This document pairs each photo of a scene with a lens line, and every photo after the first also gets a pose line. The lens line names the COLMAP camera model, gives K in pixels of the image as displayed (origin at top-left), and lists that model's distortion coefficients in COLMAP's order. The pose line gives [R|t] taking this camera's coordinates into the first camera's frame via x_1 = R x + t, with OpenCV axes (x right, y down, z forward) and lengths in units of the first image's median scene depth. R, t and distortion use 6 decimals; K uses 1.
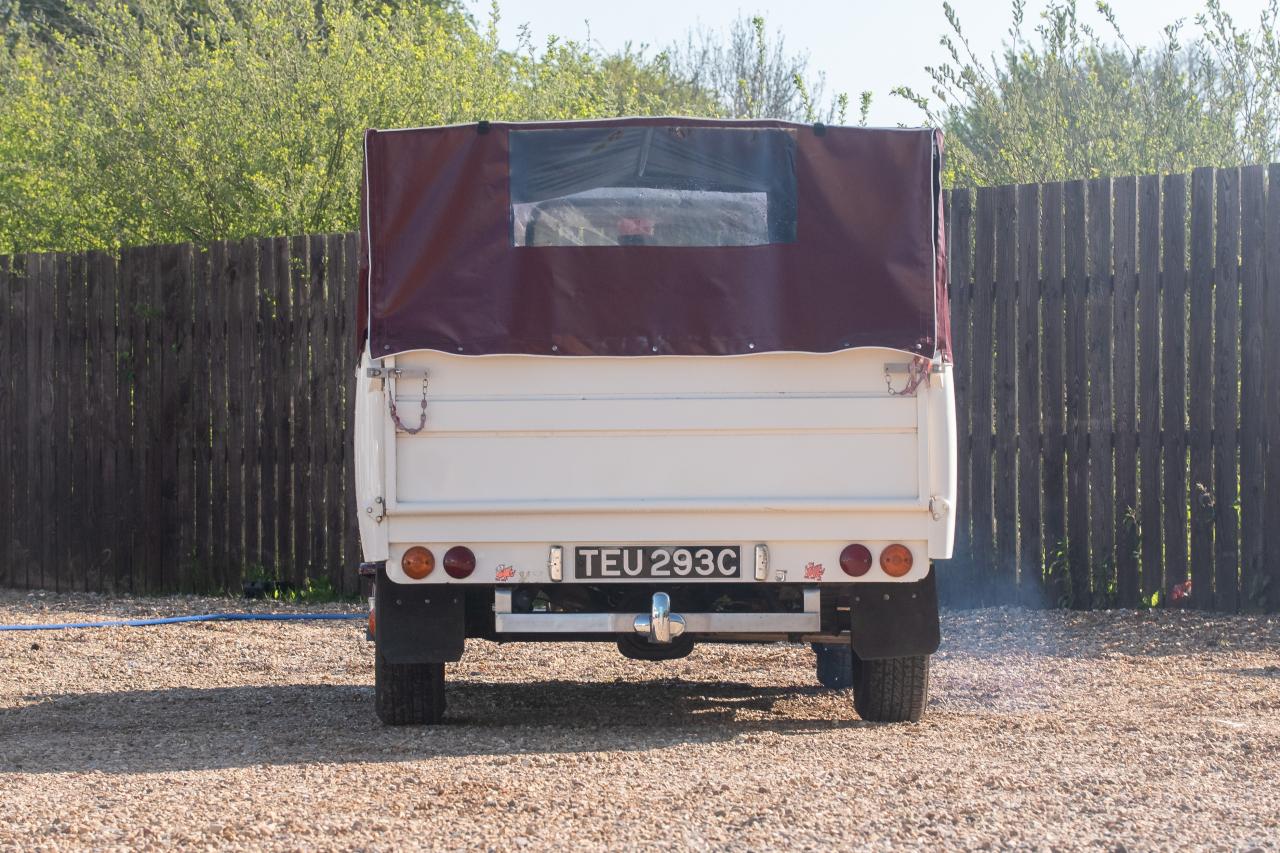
lens RADIAL K [[5200.7, 0, 635.1], [0, 5200.7, 429.9], [0, 0, 1]] dist [0.694308, 0.000000]
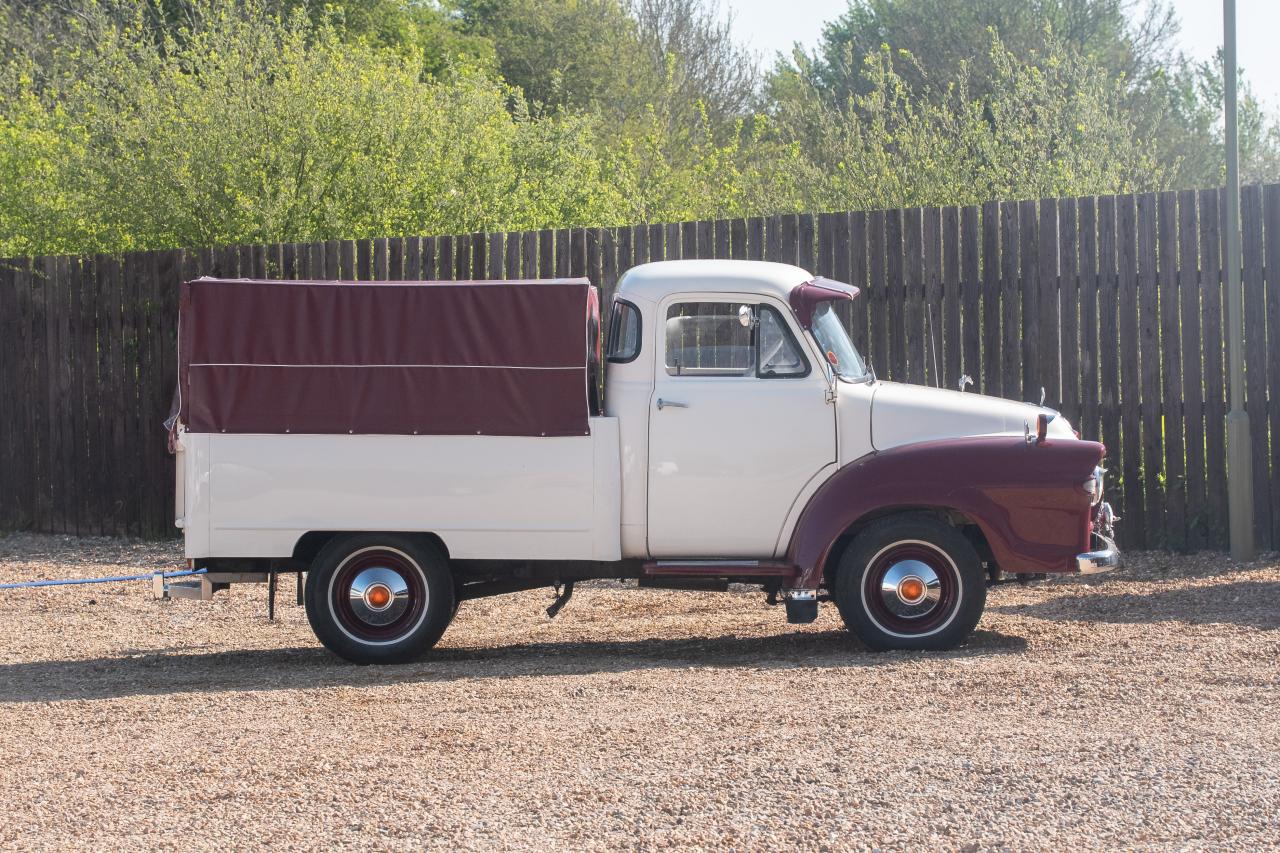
lens RADIAL K [[5200.7, 0, 639.7], [0, 5200.7, 427.6], [0, 0, 1]] dist [0.694308, 0.000000]
pose [[0.999662, -0.021334, 0.014868, 0.002663], [0.020930, 0.999421, 0.026838, -0.031094], [-0.015432, -0.026517, 0.999529, -0.273932]]
